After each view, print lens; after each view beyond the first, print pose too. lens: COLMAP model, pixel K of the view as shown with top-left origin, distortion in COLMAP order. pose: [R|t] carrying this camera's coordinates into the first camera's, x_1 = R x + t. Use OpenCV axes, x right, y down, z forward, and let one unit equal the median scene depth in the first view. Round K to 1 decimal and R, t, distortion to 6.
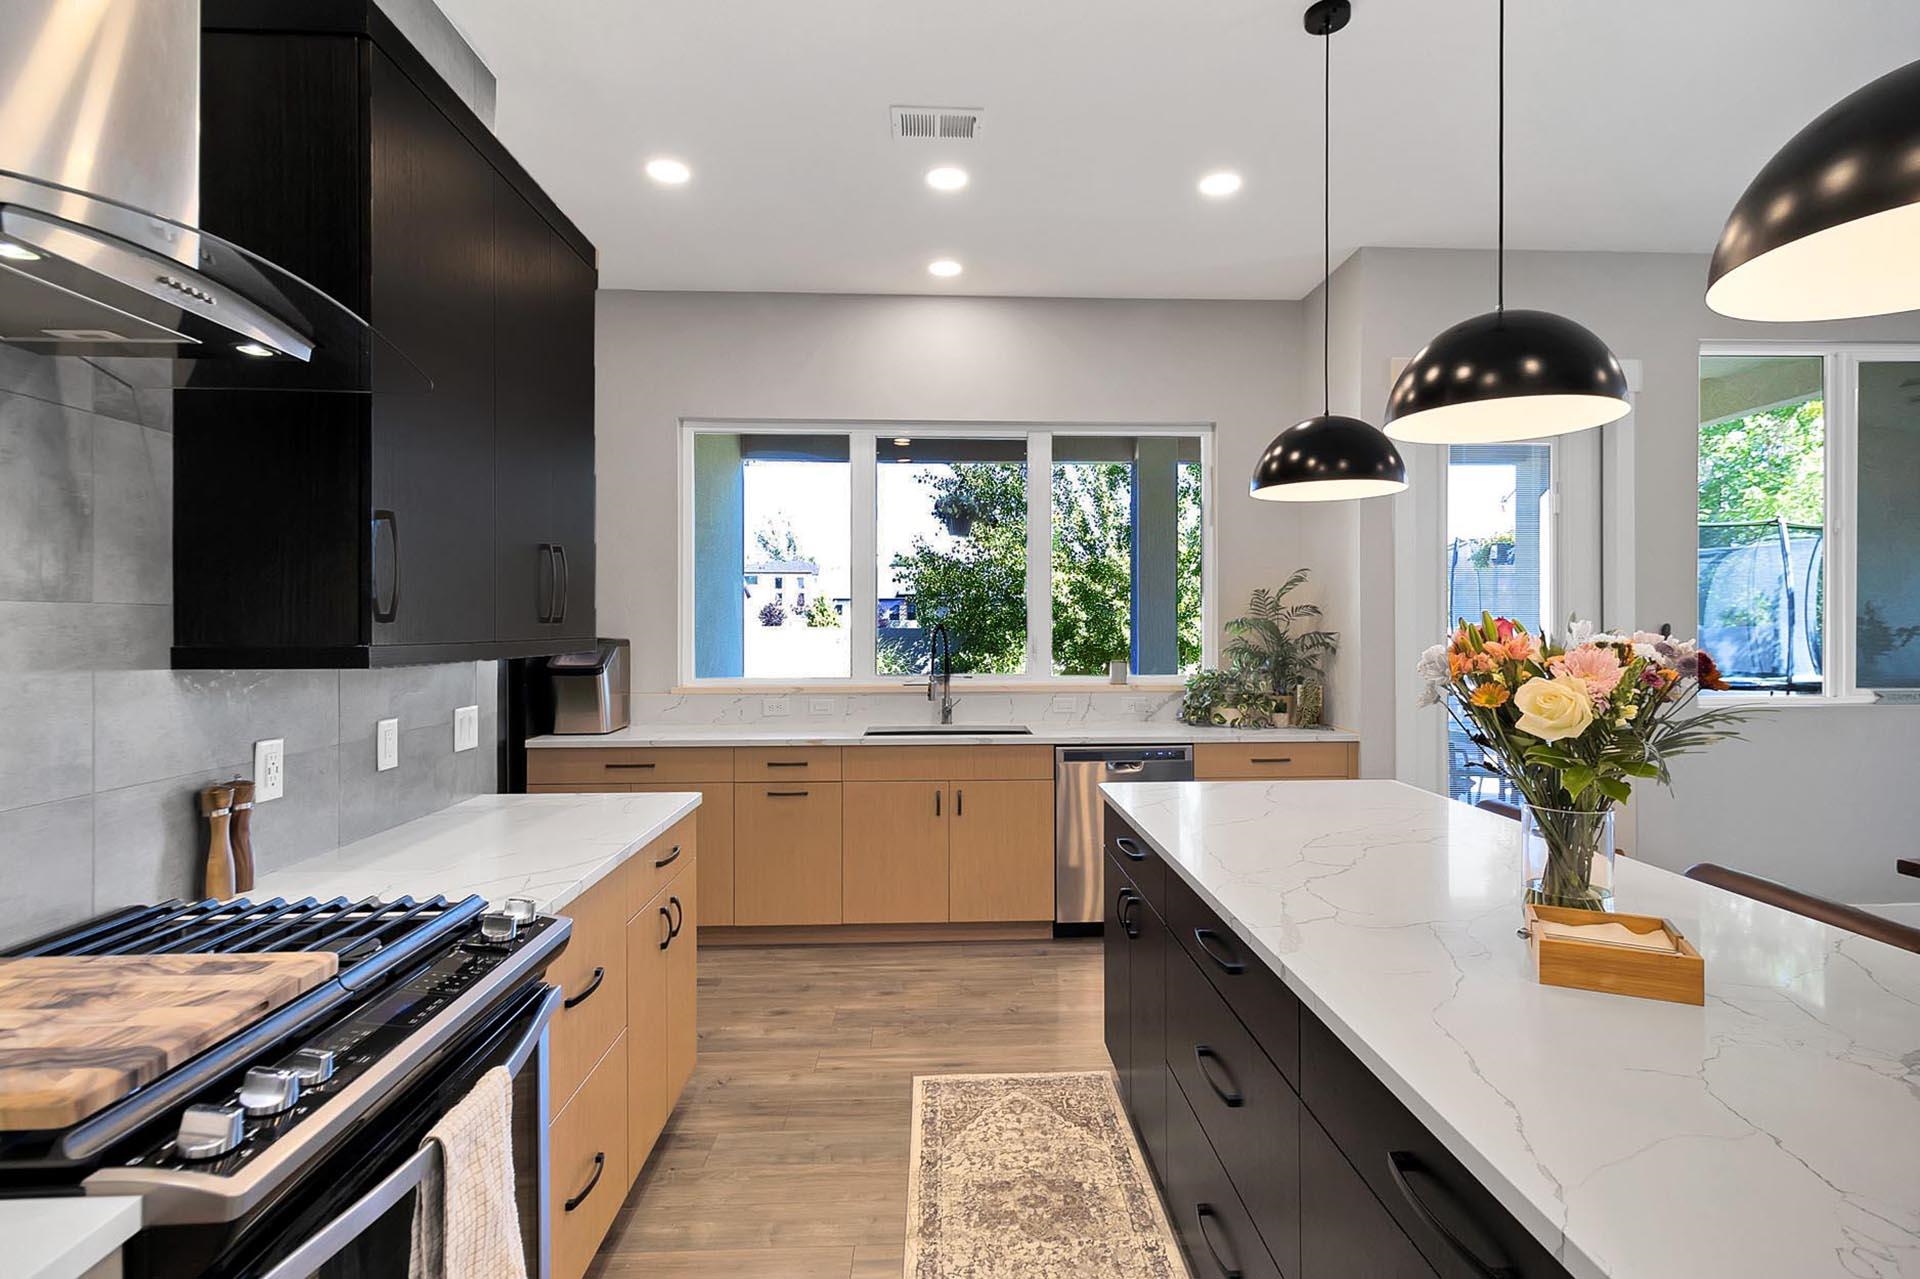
lens RADIAL K [[923.7, 0, 975.1], [0, 923.7, 627.4], [0, 0, 1]] dist [0.003906, -0.000358]
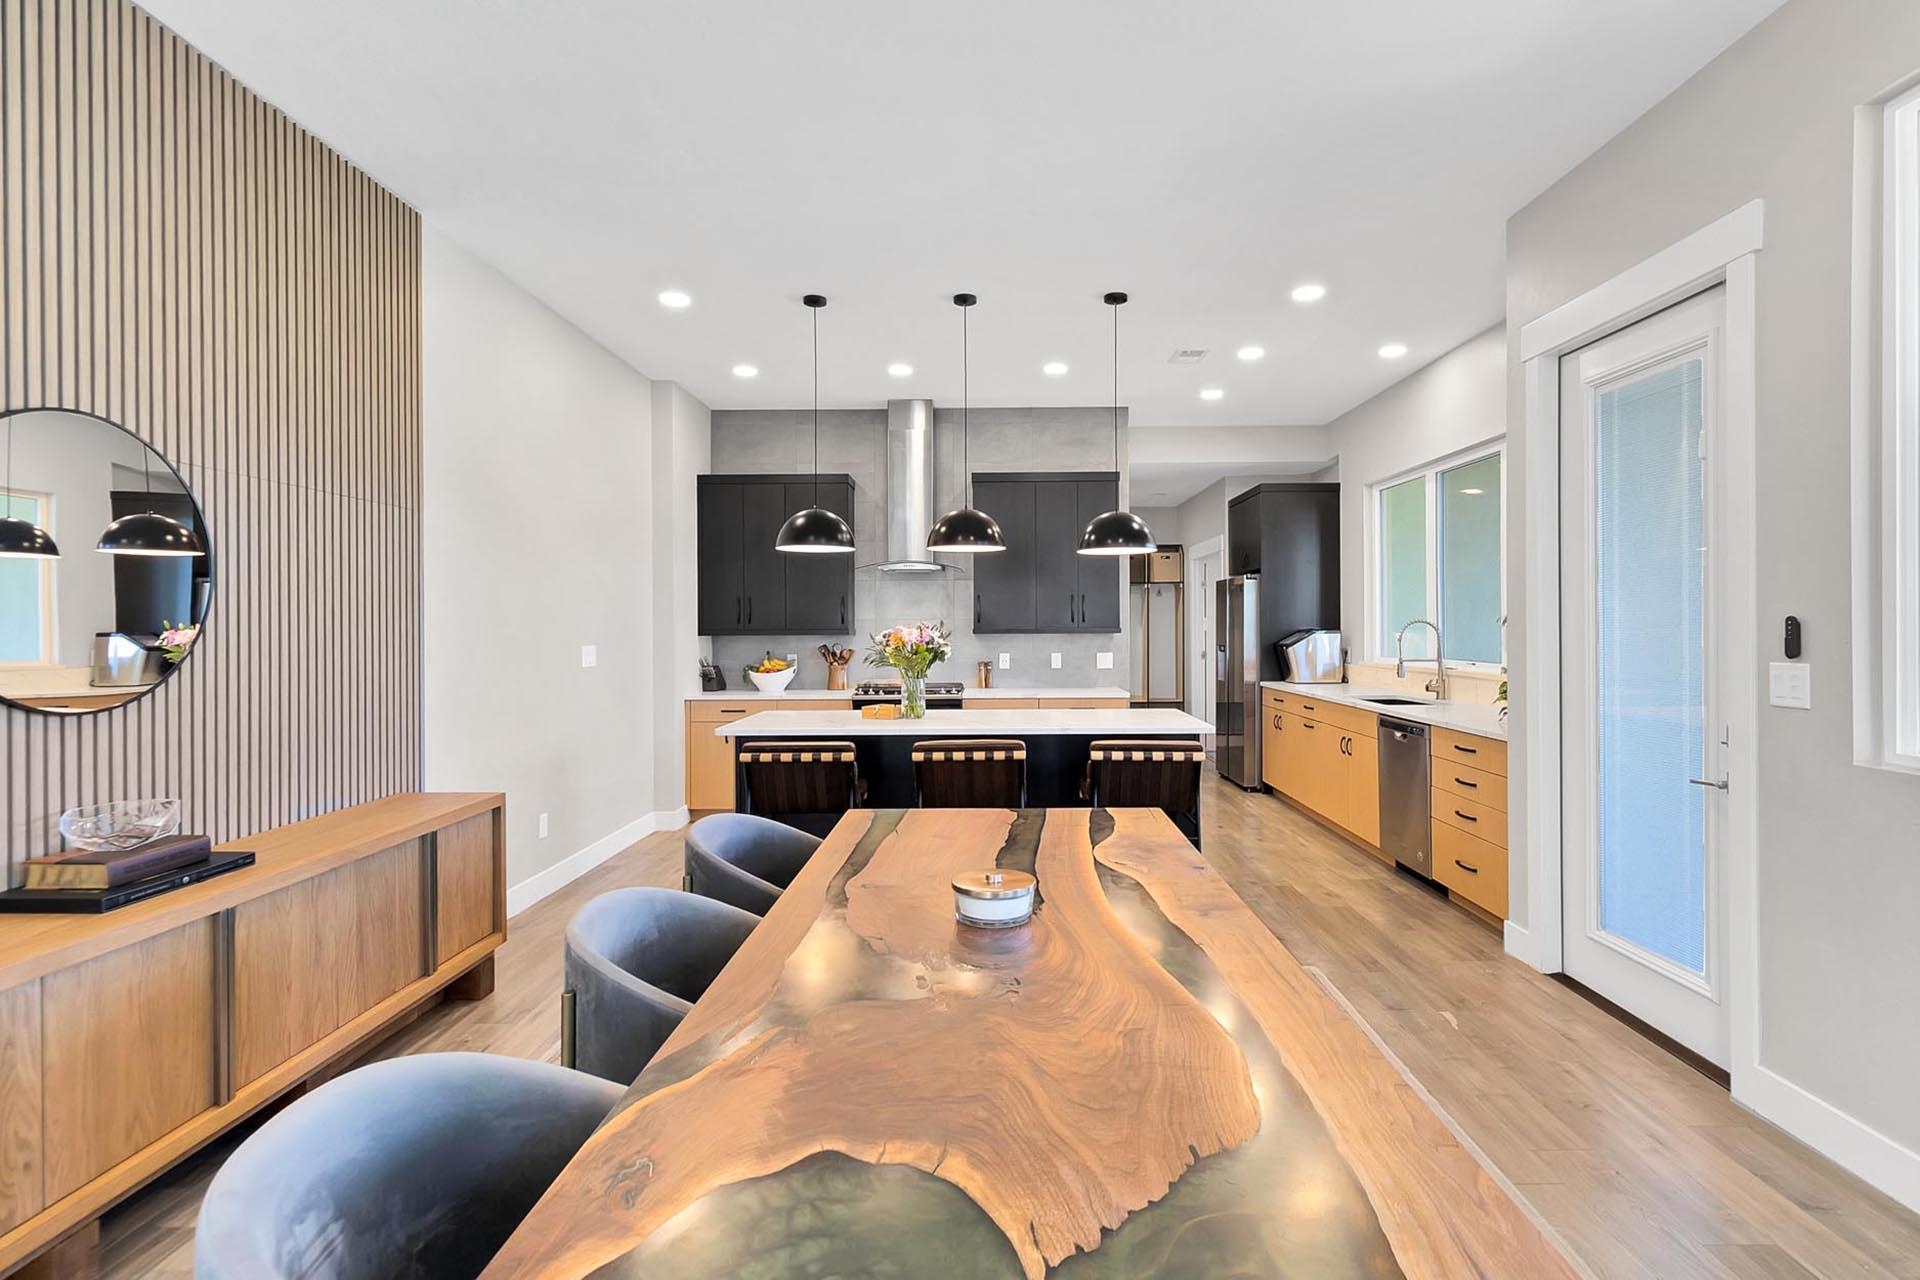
lens RADIAL K [[923.7, 0, 979.9], [0, 923.7, 631.8], [0, 0, 1]] dist [0.003906, -0.000358]
pose [[-0.058847, 0.007360, -0.998240, 2.681751], [0.005535, 0.999960, 0.007046, 0.003619], [0.998252, -0.005110, -0.058885, 0.978659]]
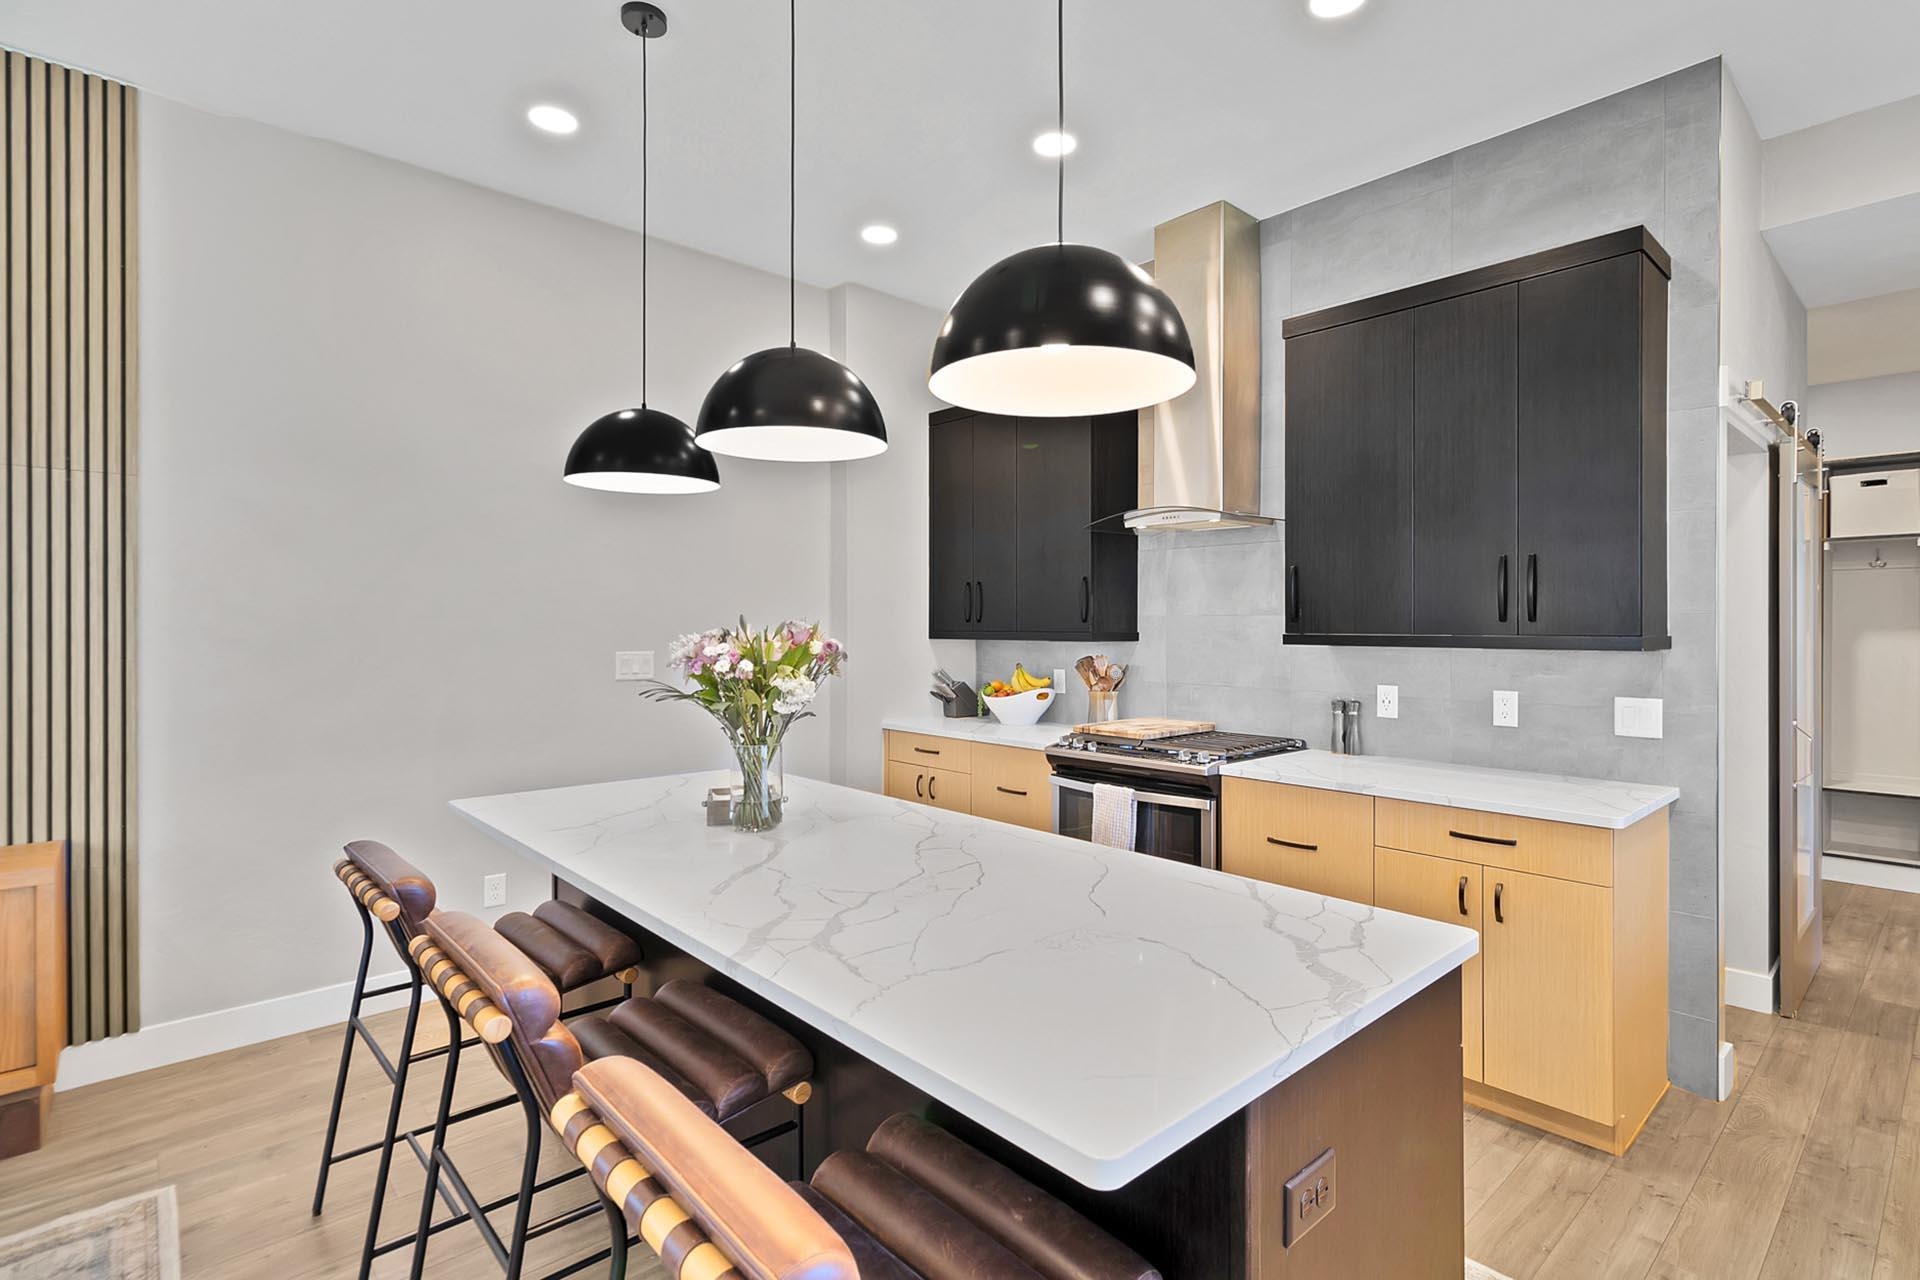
lens RADIAL K [[923.7, 0, 971.5], [0, 923.7, 626.5], [0, 0, 1]] dist [0.003906, -0.000358]
pose [[-0.769580, 0.003963, -0.638539, 0.926200], [0.001667, 0.999990, 0.004198, -0.004859], [0.638549, 0.002167, -0.769578, 1.648093]]
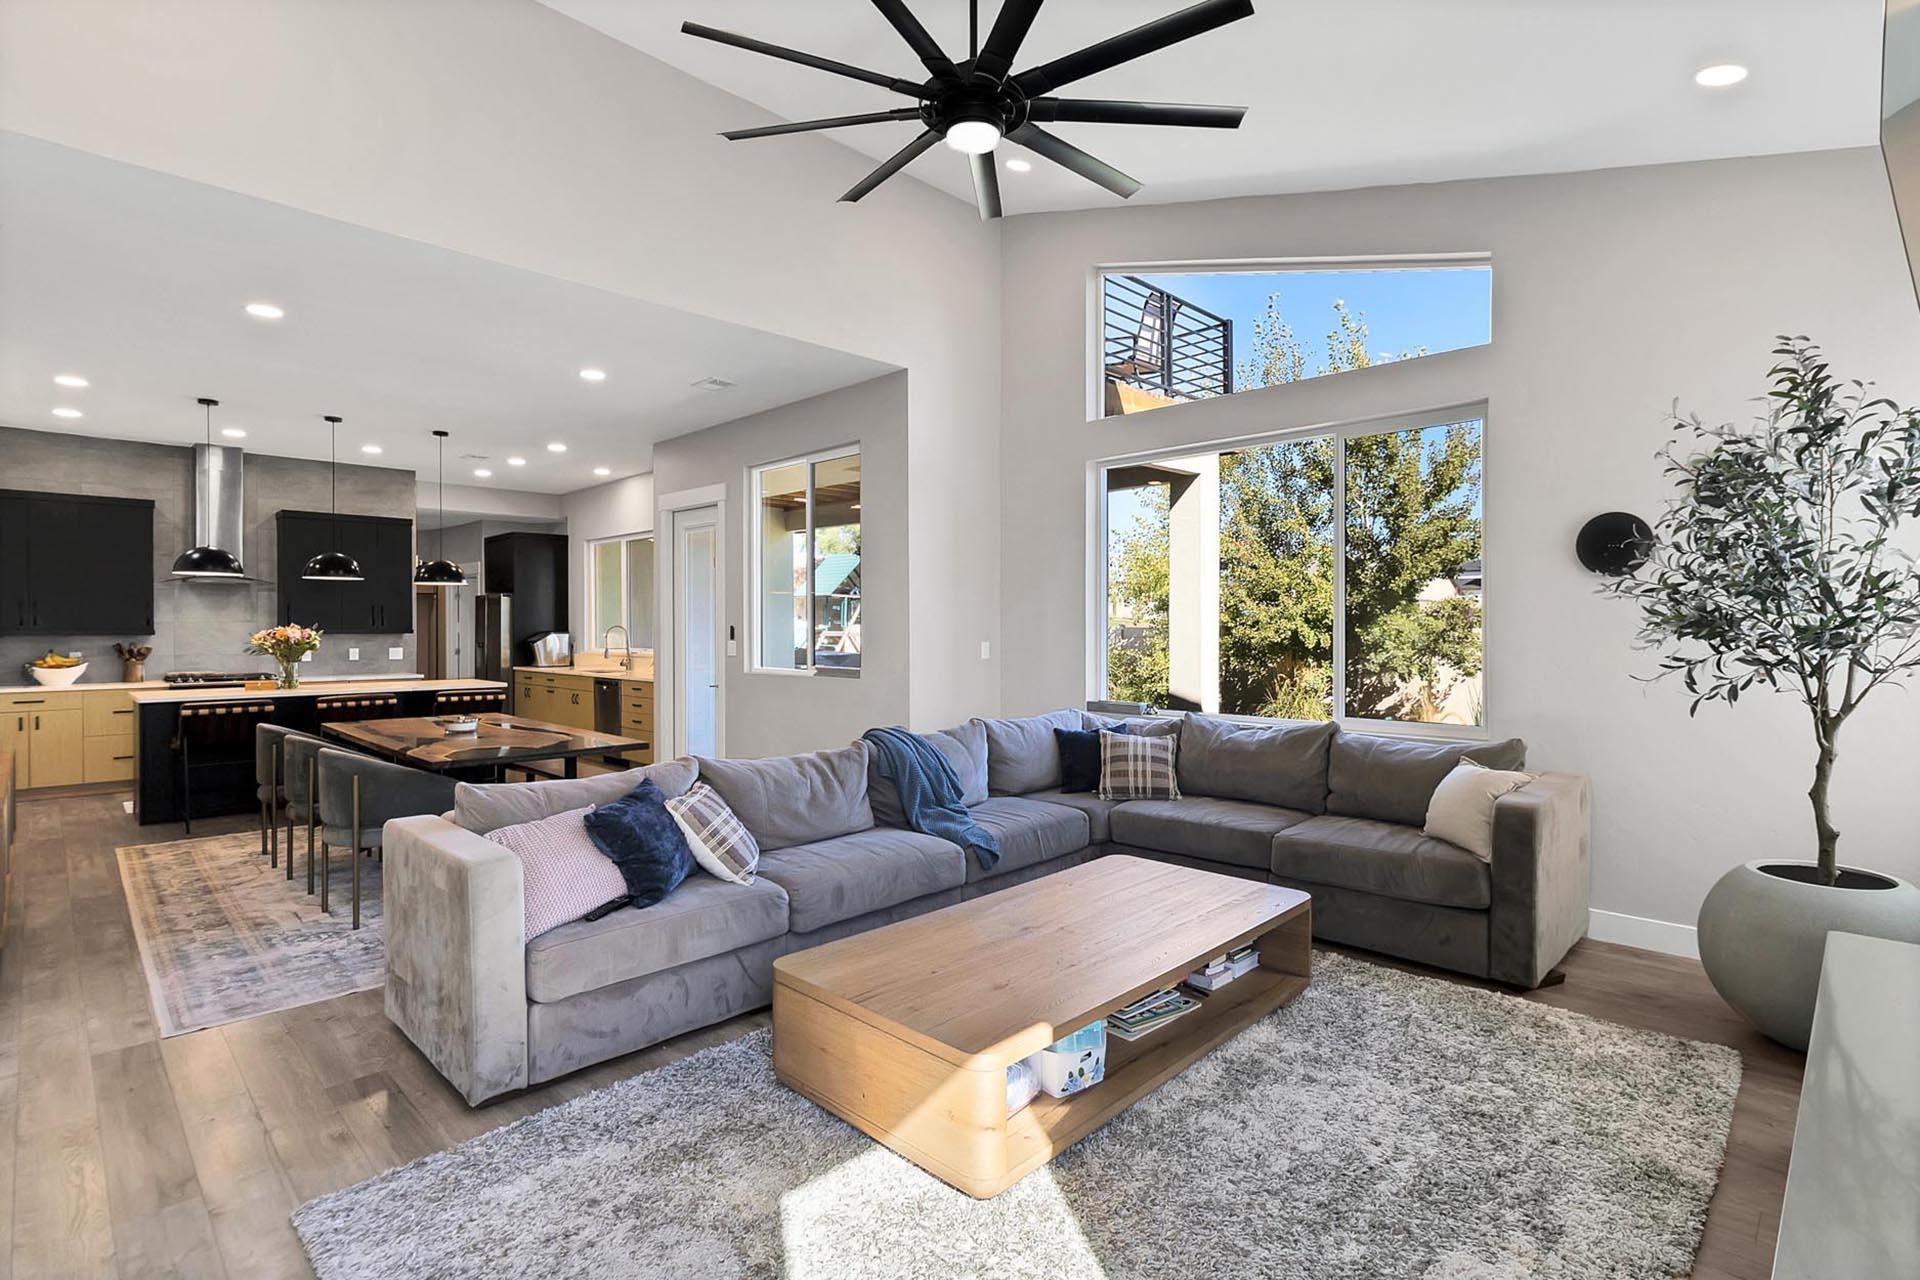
lens RADIAL K [[923.7, 0, 981.1], [0, 923.7, 636.0], [0, 0, 1]] dist [0.003906, -0.000358]
pose [[0.681844, 0.006685, -0.731467, 4.680705], [0.000600, 0.999953, 0.009698, 0.003905], [0.731497, -0.007052, 0.681808, 0.224916]]
